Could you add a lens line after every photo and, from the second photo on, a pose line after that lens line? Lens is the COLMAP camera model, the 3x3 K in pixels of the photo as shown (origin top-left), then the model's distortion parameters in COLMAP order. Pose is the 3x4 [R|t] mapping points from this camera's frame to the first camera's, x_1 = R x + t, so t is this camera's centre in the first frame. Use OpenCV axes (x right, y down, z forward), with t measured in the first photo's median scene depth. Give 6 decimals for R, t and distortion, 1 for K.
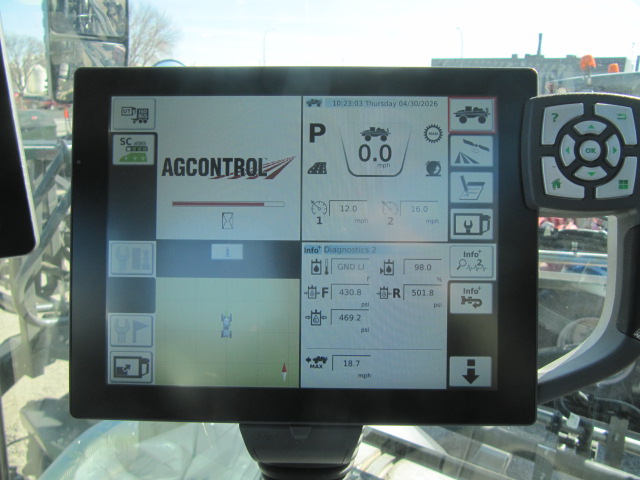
lens RADIAL K [[536.9, 0, 321.6], [0, 536.9, 245.2], [0, 0, 1]] dist [-0.057074, 0.039841]
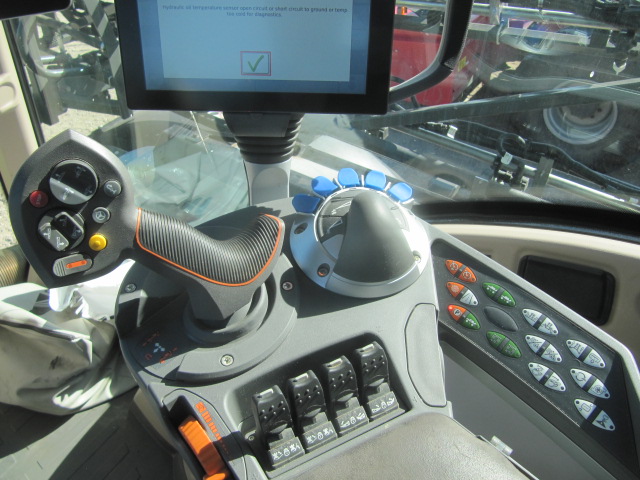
lens RADIAL K [[536.9, 0, 321.6], [0, 536.9, 245.2], [0, 0, 1]] dist [-0.057074, 0.039841]
pose [[0.999929, 0.010432, 0.005683, 0.039070], [-0.011861, 0.903606, 0.428200, -0.009040], [-0.000668, -0.428237, 0.903666, -0.185229]]
